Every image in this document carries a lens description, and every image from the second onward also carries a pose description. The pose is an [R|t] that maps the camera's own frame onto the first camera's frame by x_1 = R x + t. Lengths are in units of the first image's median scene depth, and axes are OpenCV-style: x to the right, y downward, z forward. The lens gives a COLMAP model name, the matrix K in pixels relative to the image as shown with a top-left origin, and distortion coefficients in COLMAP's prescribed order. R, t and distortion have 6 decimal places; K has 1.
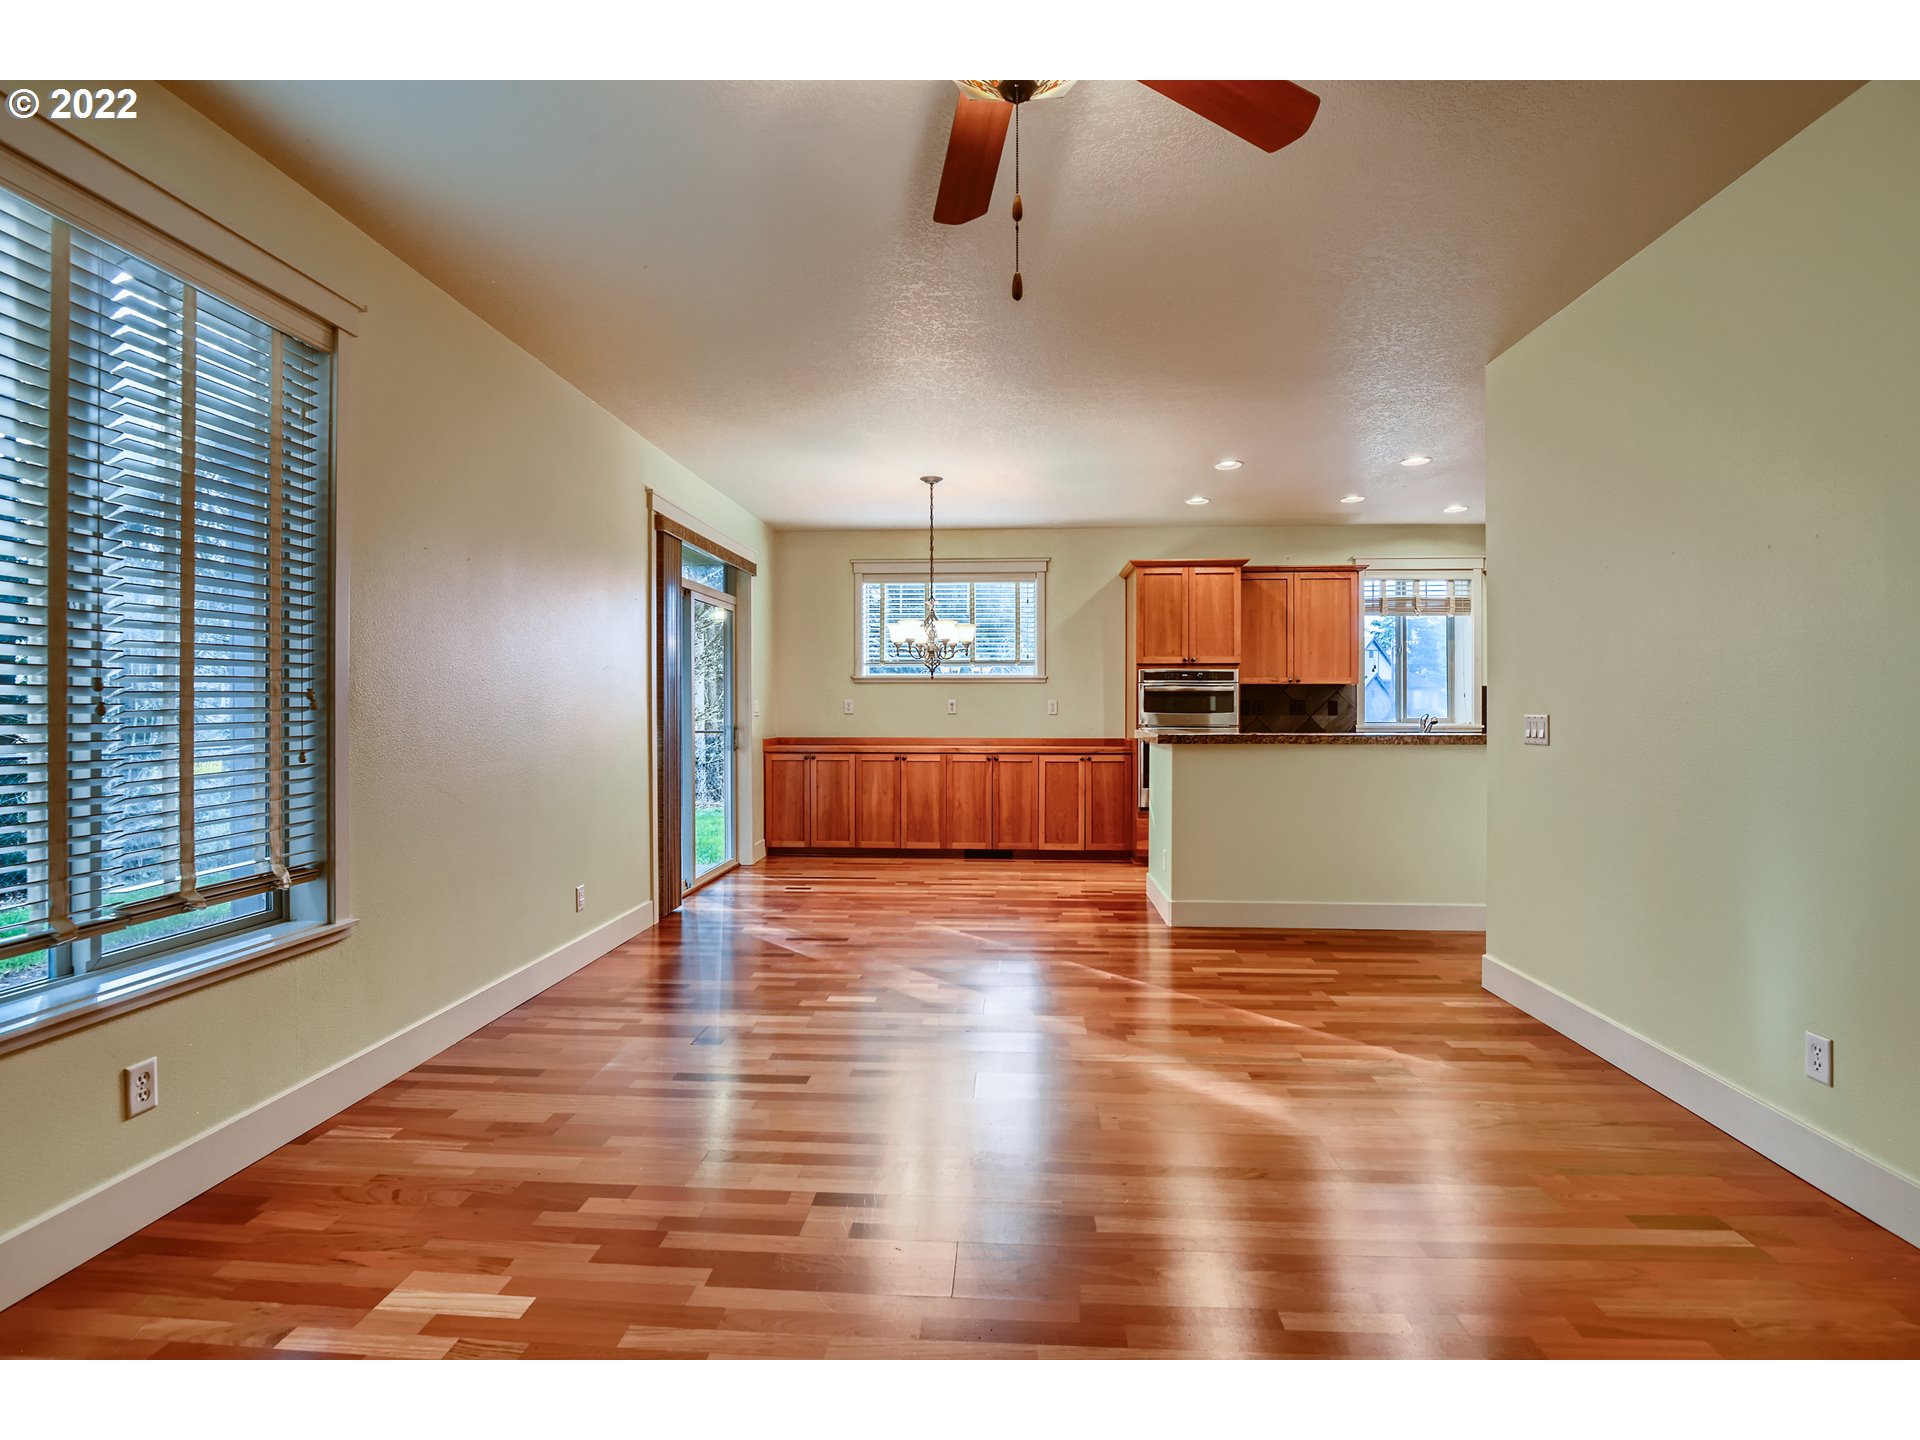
lens RADIAL K [[889.0, 0, 963.2], [0, 889.0, 705.9], [0, 0, 1]] dist [-0.005385, -0.008725]
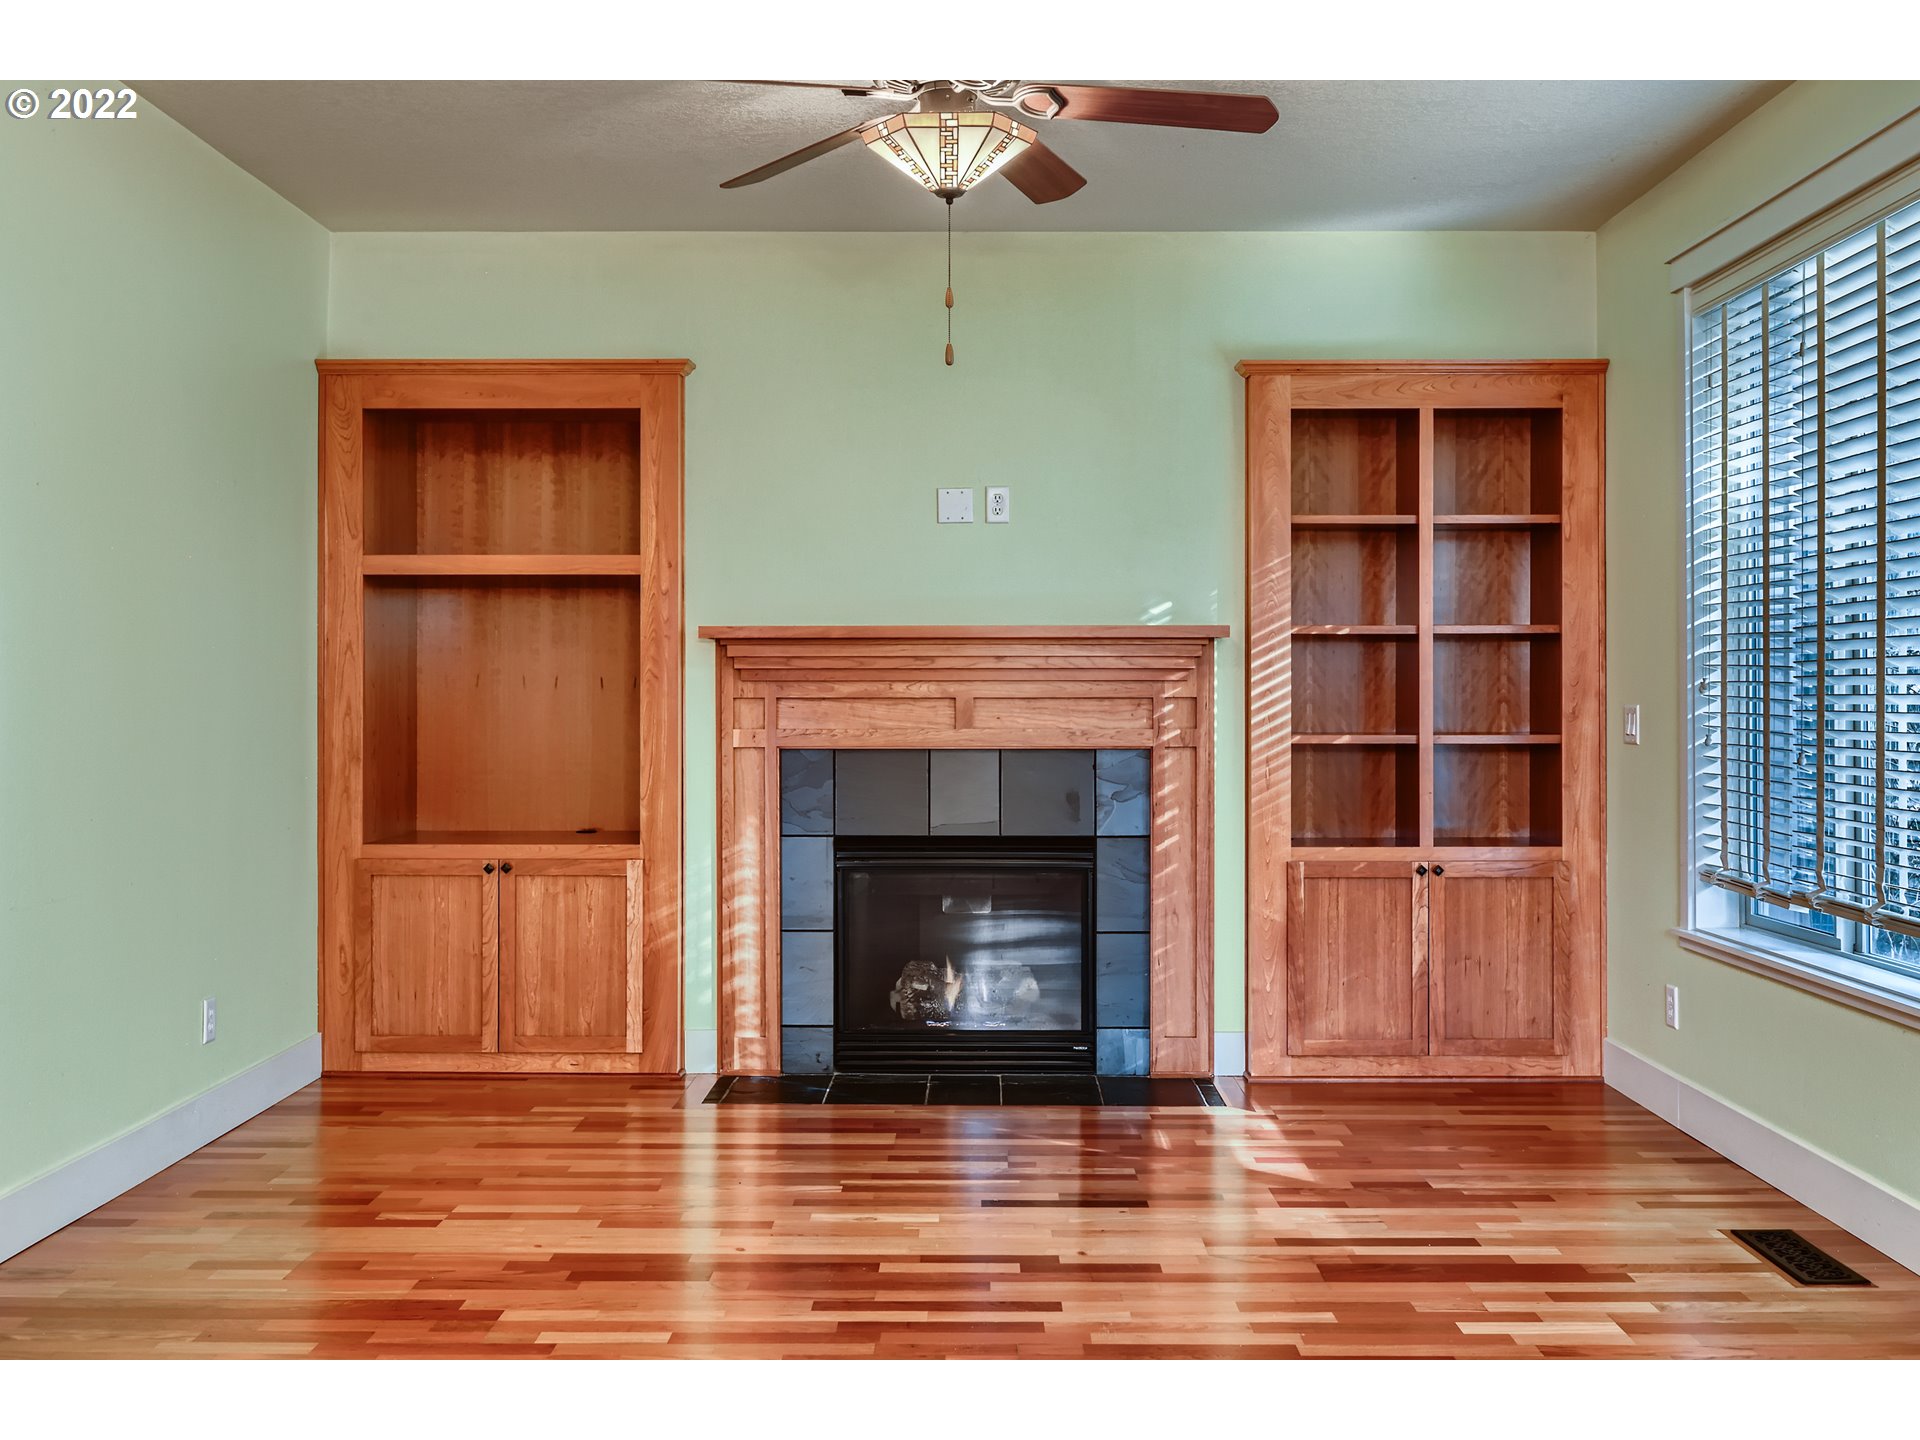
lens RADIAL K [[1890.4, 0, 958.6], [0, 1890.4, 694.0], [0, 0, 1]] dist [0.003036, -0.021748]
pose [[-0.998653, -0.000396, -0.051881, 0.039010], [-0.000380, 1.000000, -0.000306, 0.000005], [0.051881, -0.000286, -0.998653, 0.767643]]
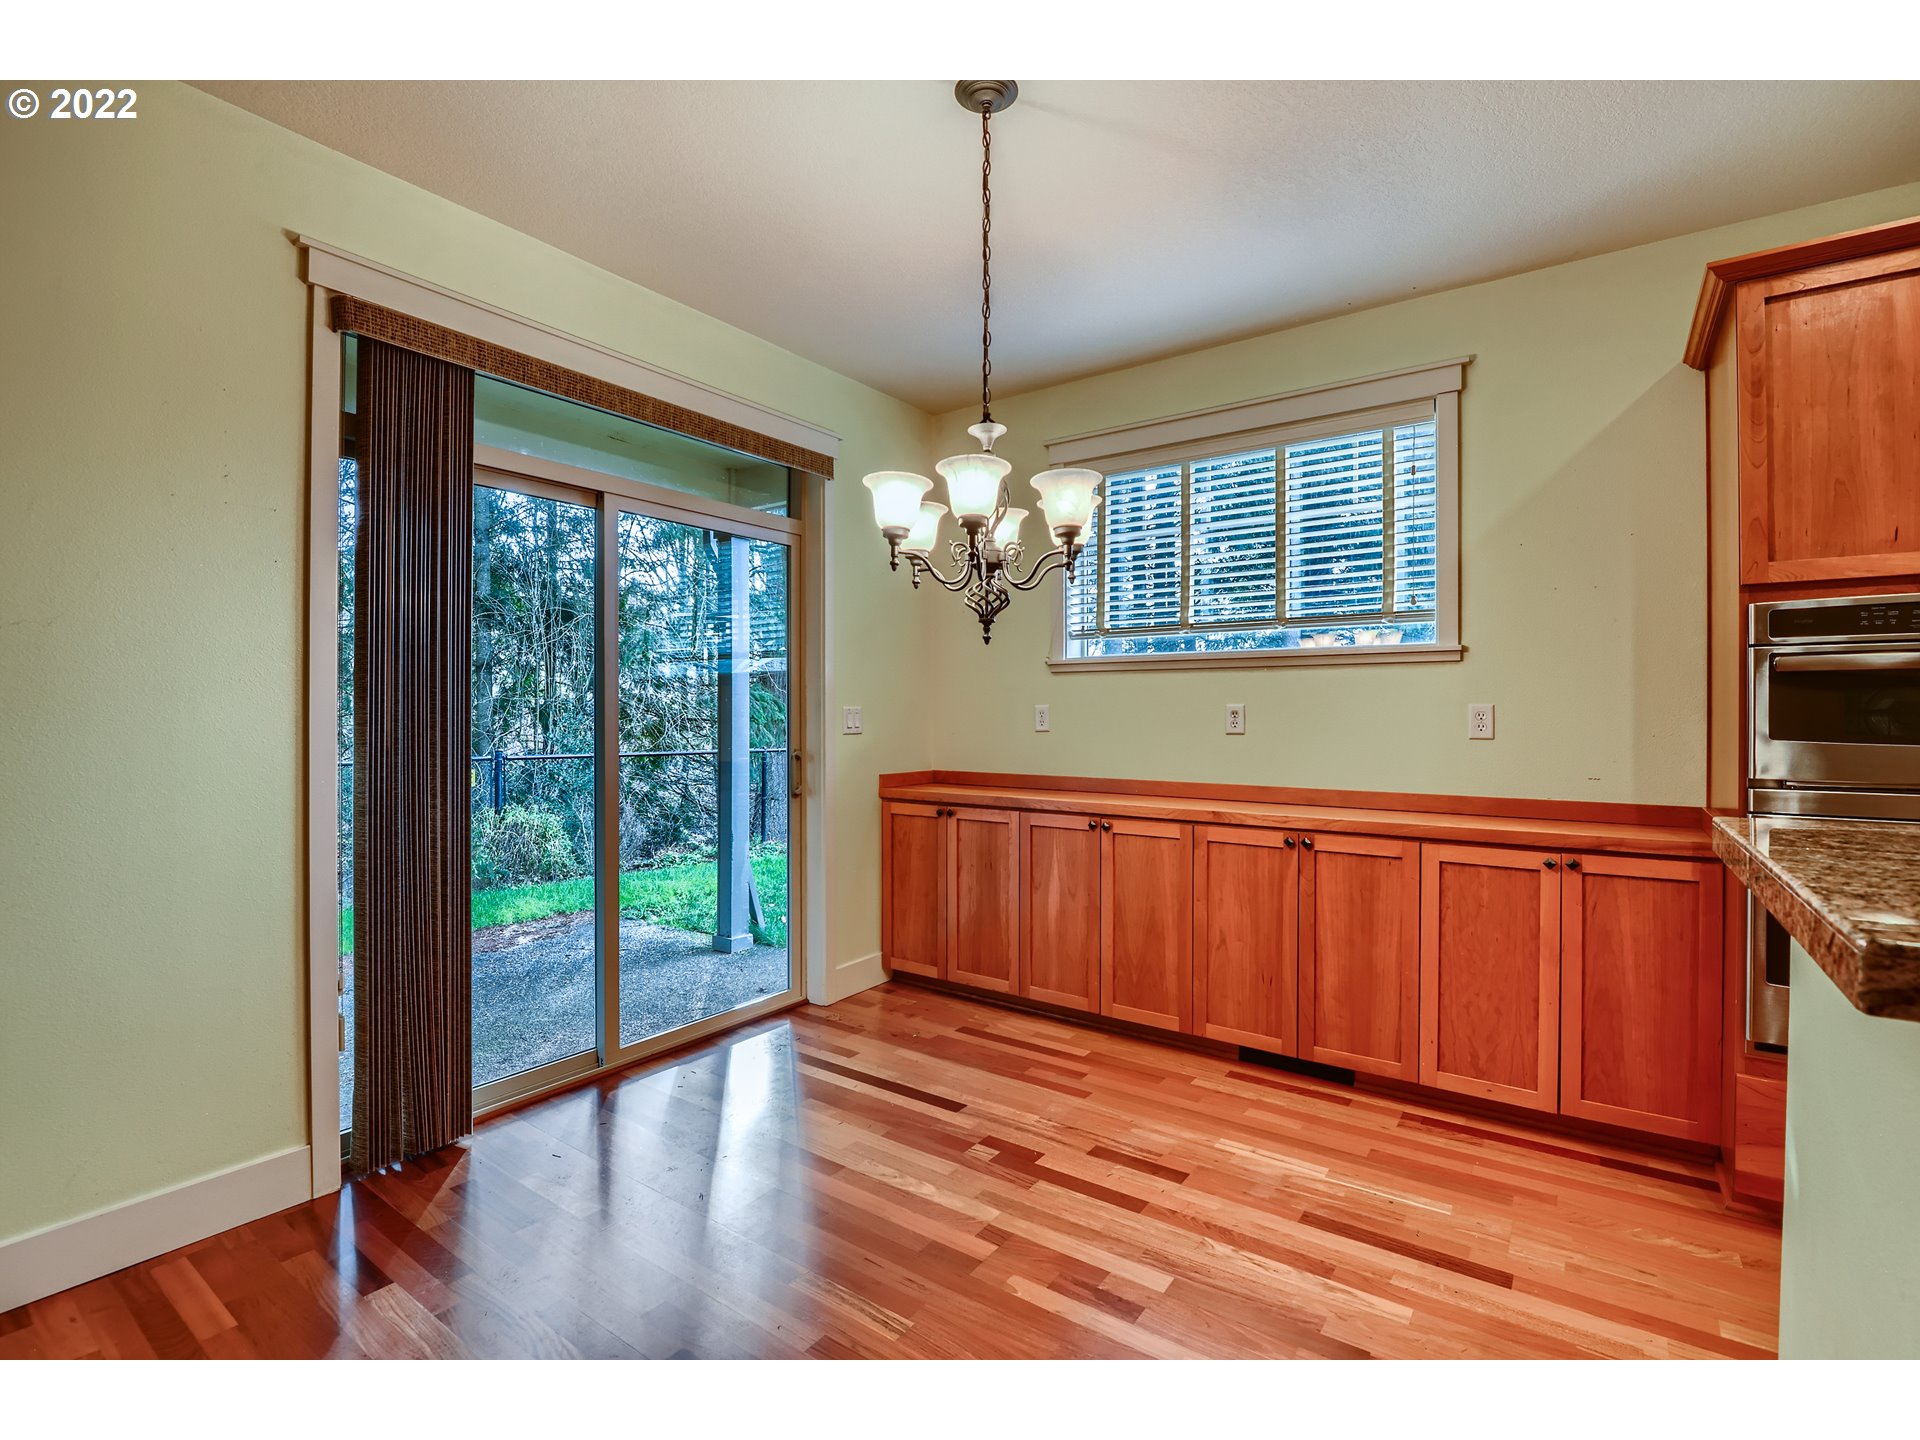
lens RADIAL K [[884.5, 0, 963.7], [0, 884.5, 713.6], [0, 0, 1]] dist [-0.008032, -0.008586]
pose [[0.848310, 0.001104, -0.529500, 0.120310], [-0.002125, 0.999997, -0.001319, -0.000791], [0.529496, 0.002244, 0.848309, 0.566449]]
